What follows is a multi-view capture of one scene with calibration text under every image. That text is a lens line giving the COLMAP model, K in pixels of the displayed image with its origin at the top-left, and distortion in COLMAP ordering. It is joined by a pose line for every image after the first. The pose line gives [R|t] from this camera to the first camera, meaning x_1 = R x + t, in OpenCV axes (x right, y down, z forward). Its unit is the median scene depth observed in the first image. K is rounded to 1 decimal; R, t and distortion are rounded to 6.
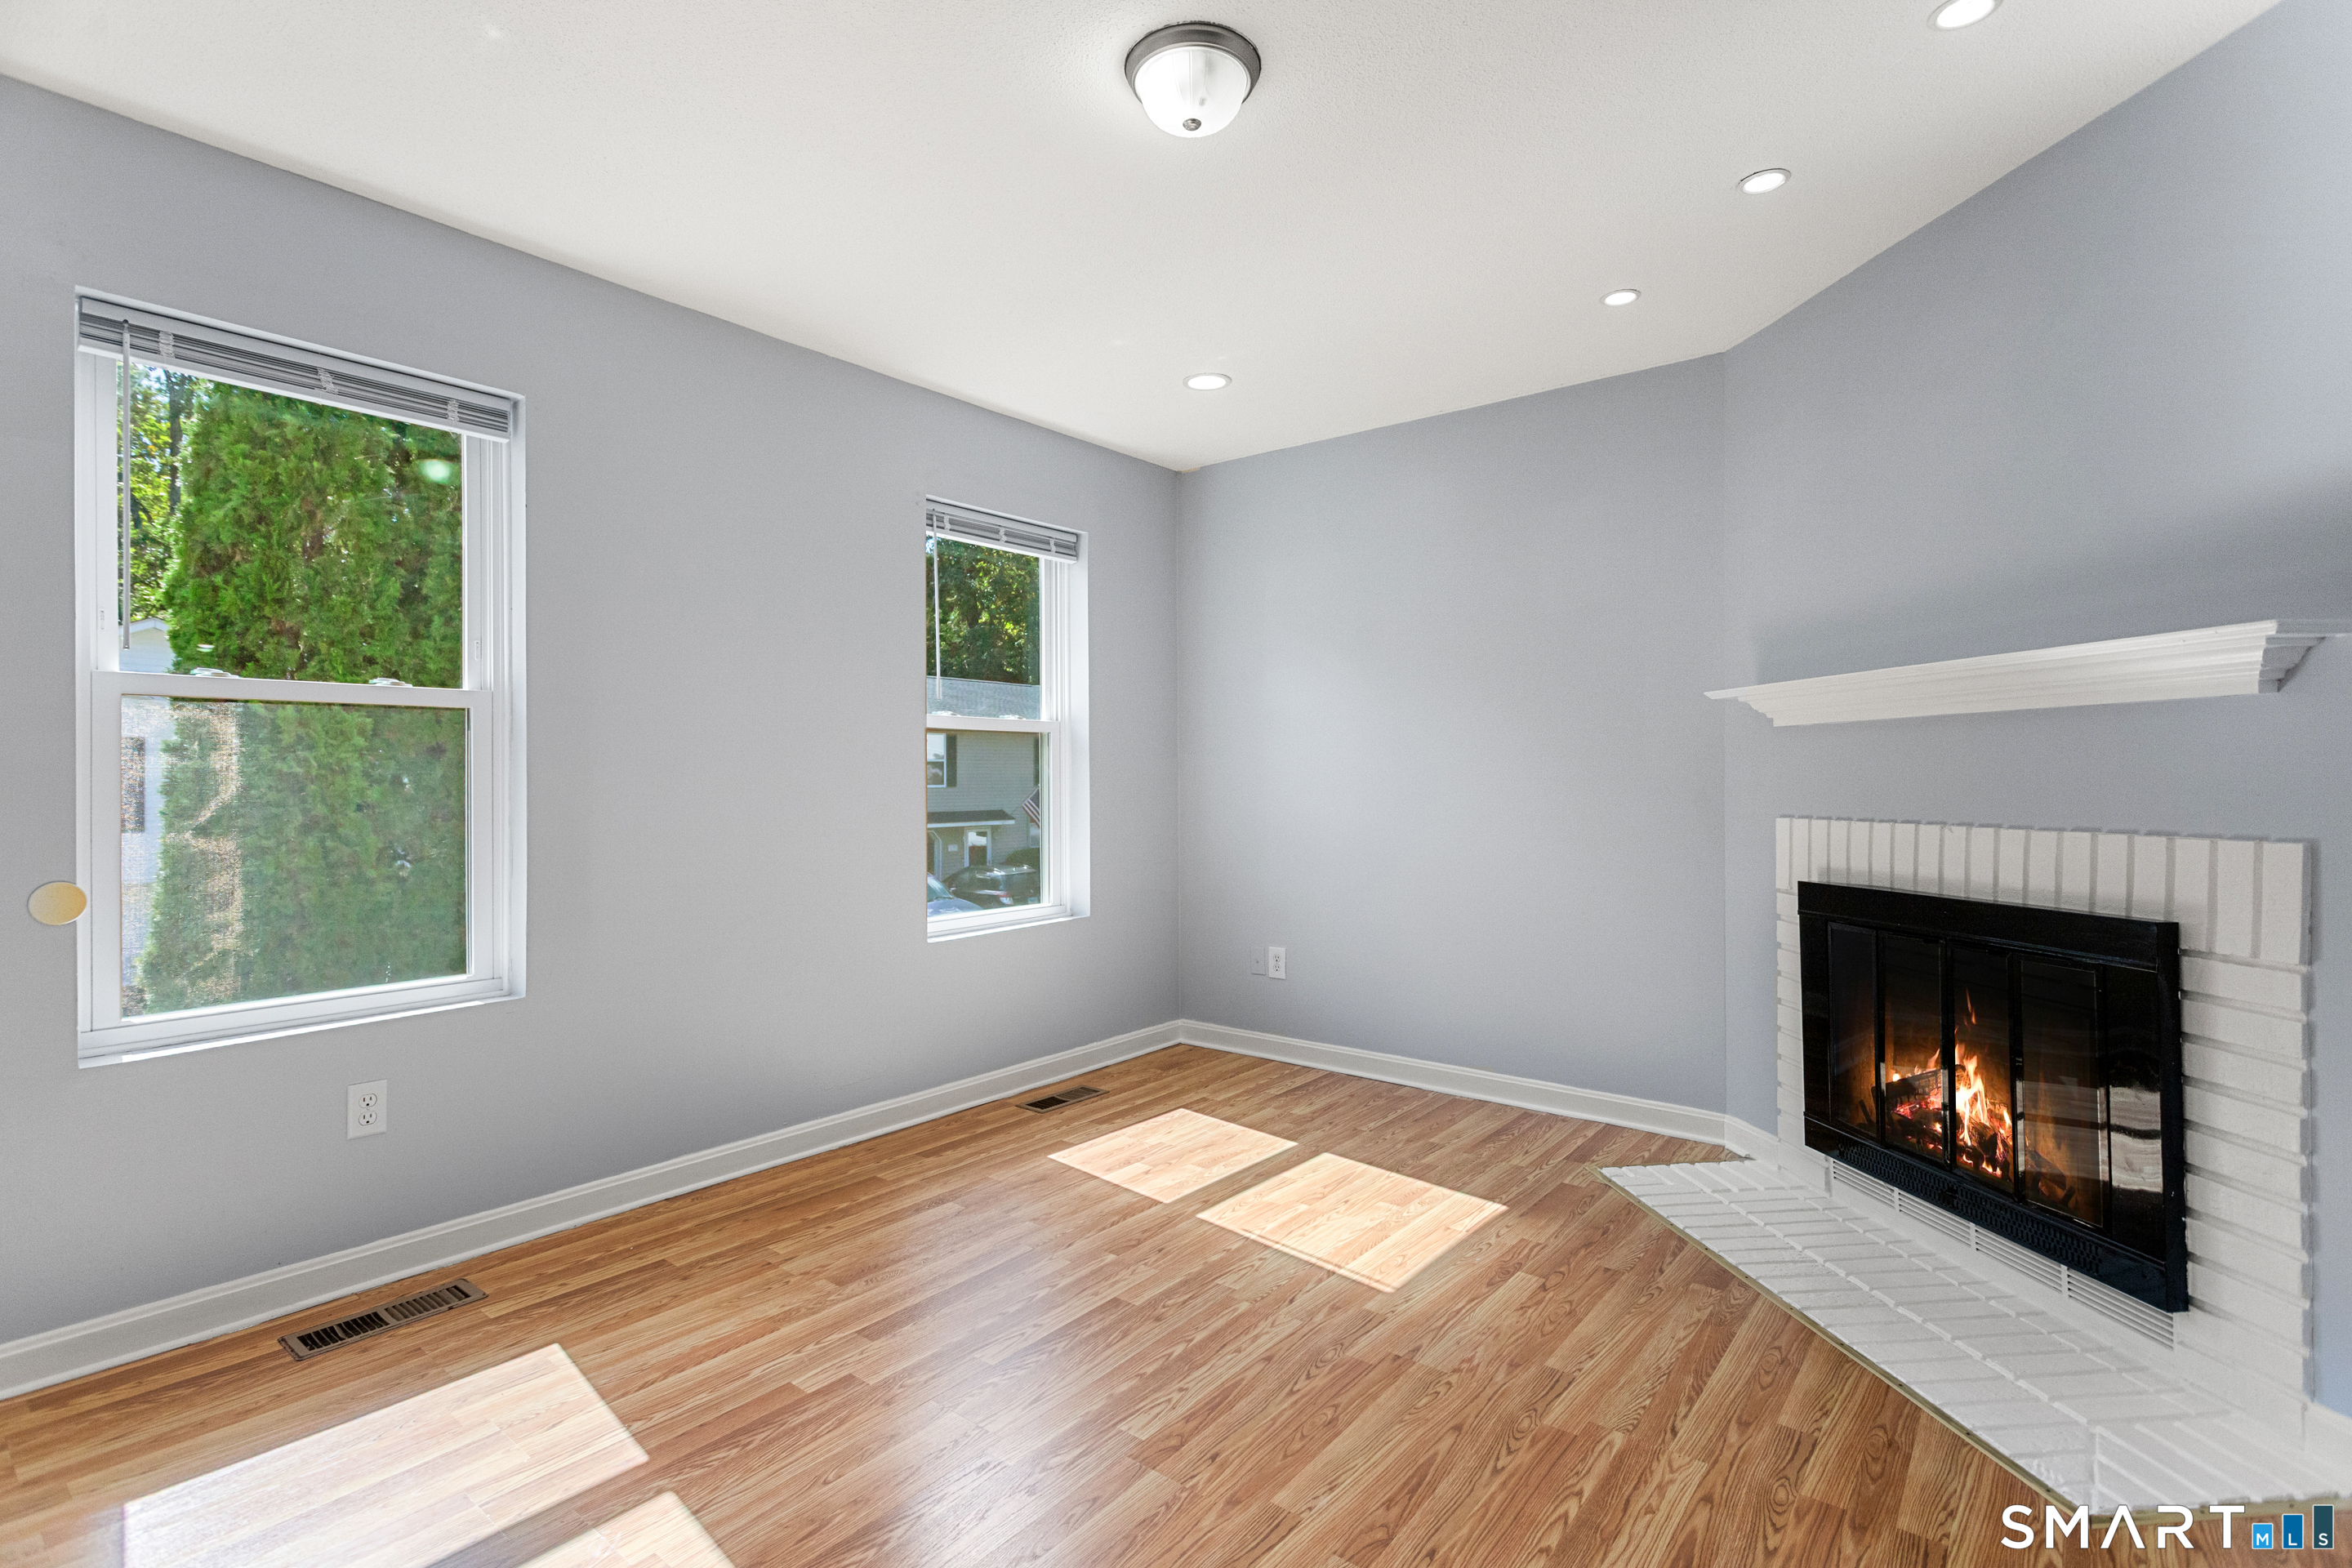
lens RADIAL K [[1113.9, 0, 1173.0], [0, 1113.9, 775.3], [0, 0, 1]] dist [-0.003947, 0.003873]
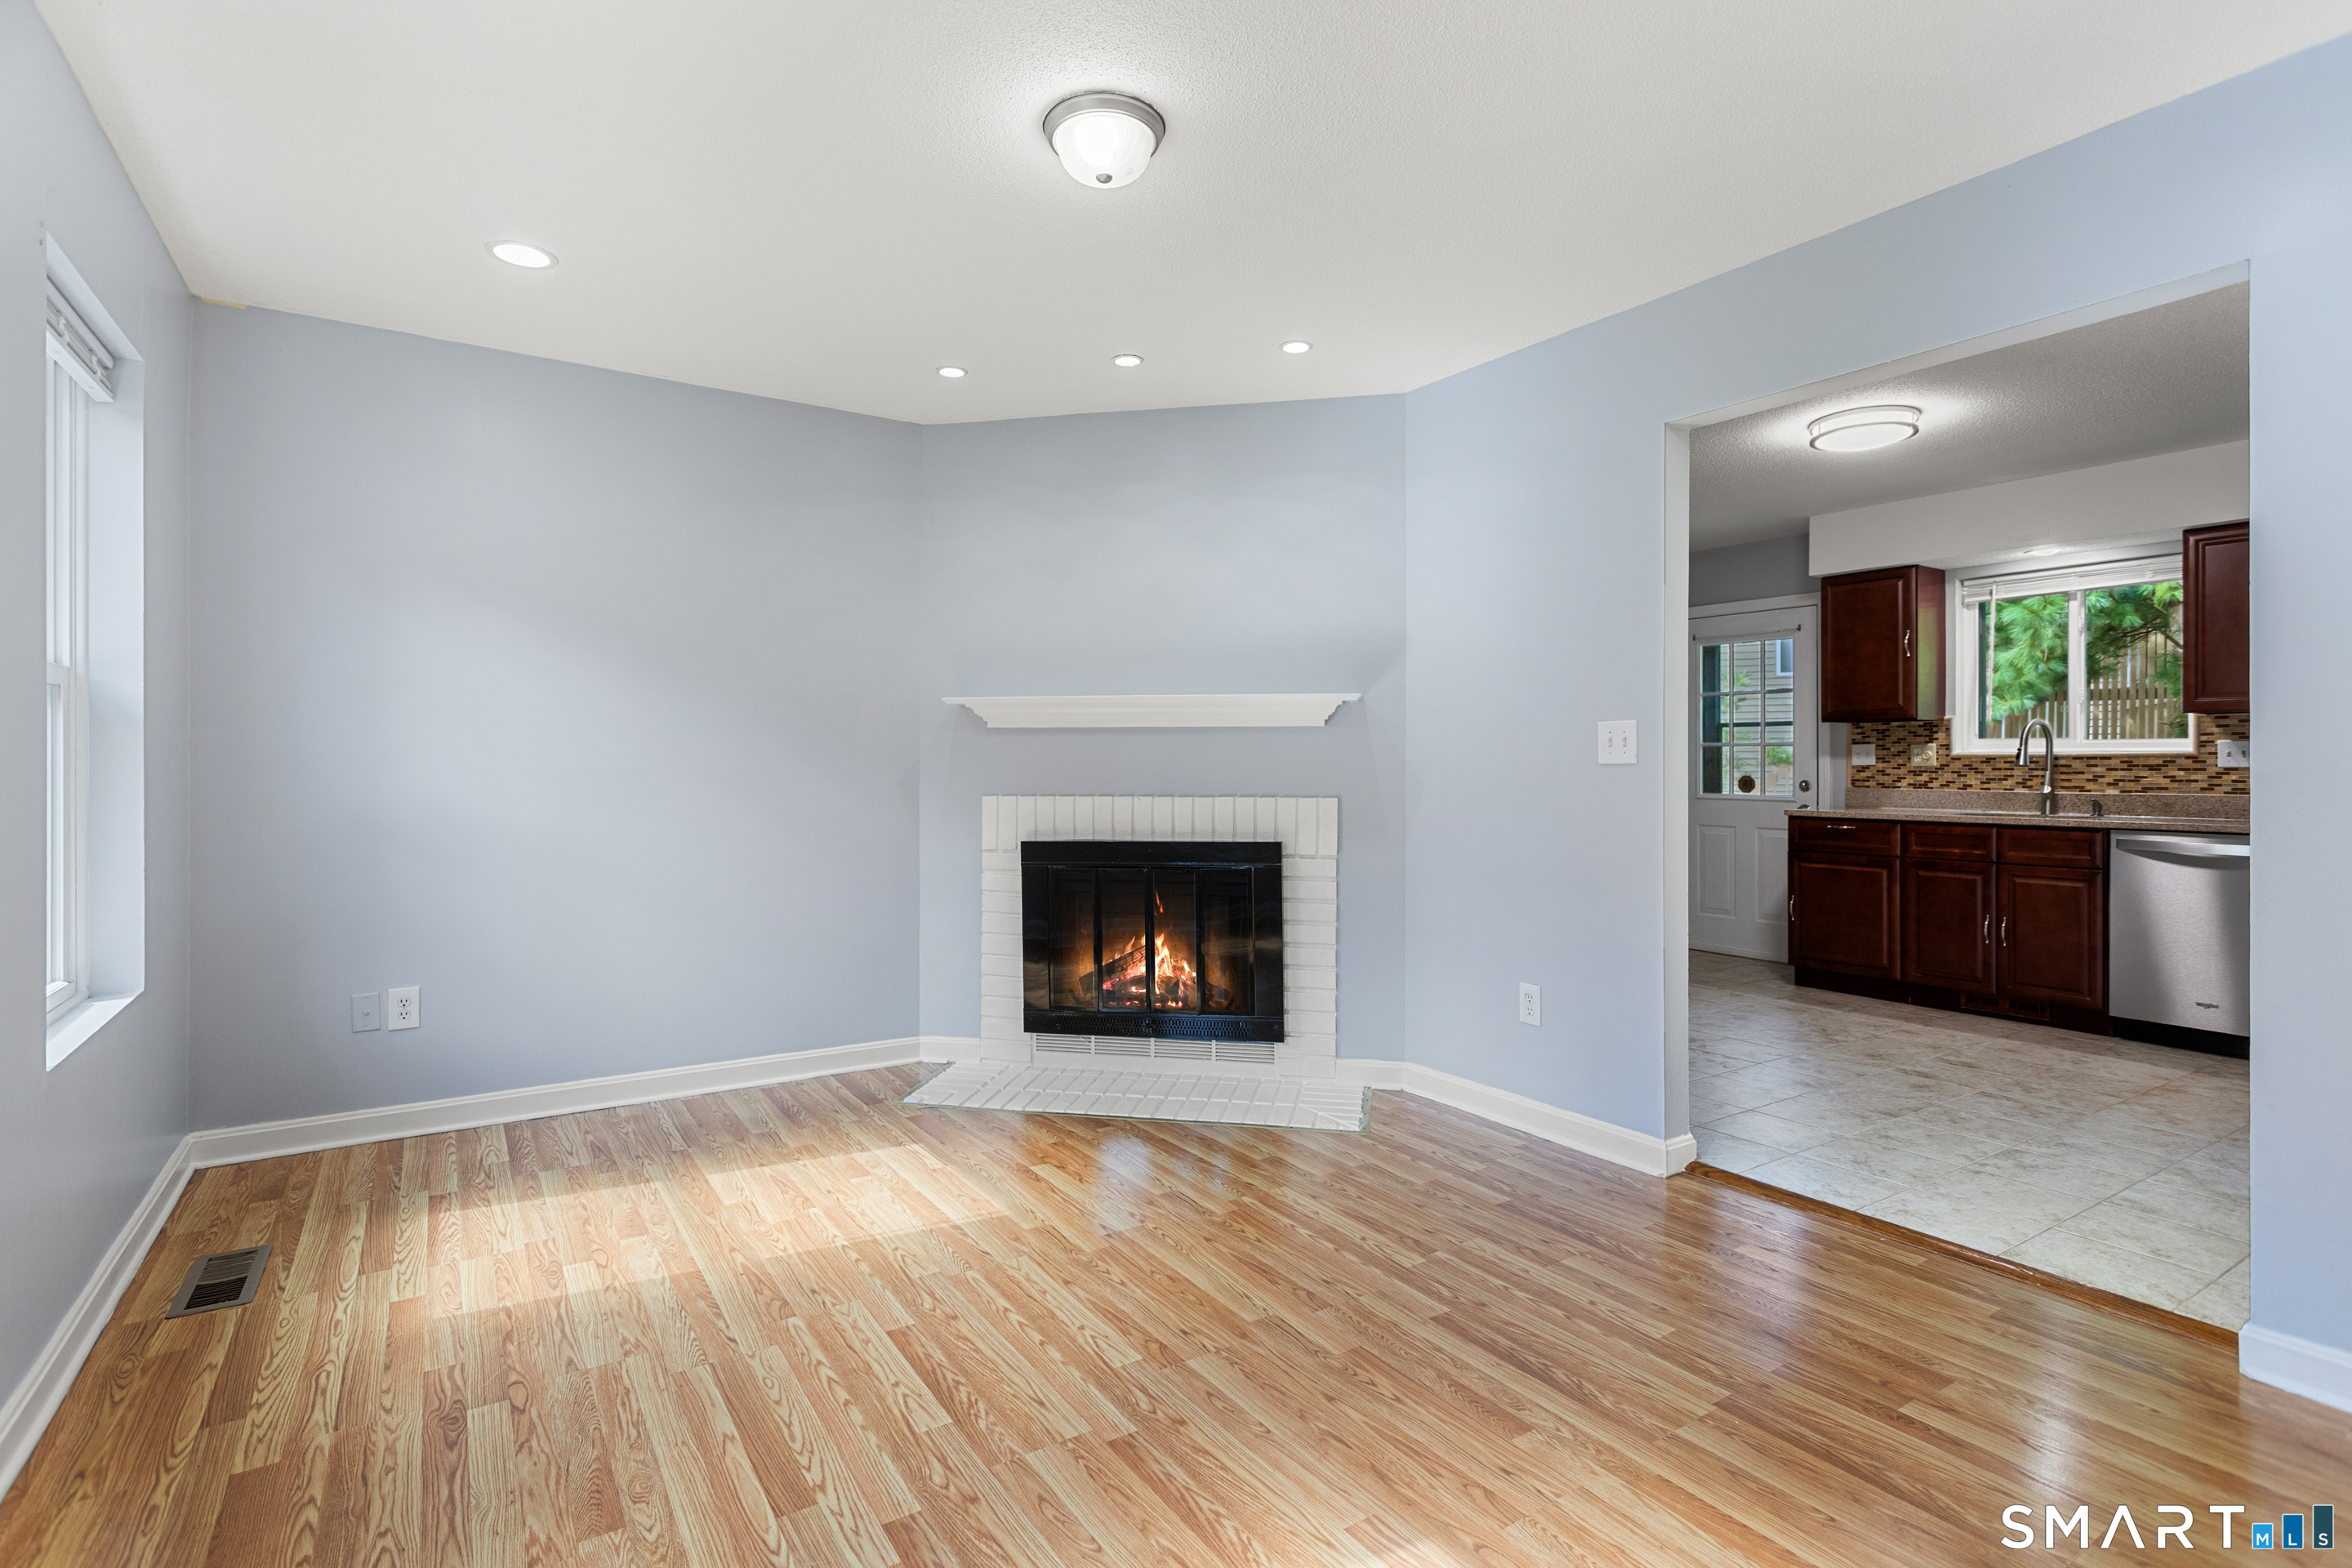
lens RADIAL K [[1113.9, 0, 1161.0], [0, 1113.9, 763.8], [0, 0, 1]] dist [-0.003947, 0.003873]
pose [[0.316524, 0.003529, 0.948578, -0.826658], [-0.003475, 0.999991, -0.002561, 0.002594], [-0.948578, -0.002486, 0.316533, 0.481891]]
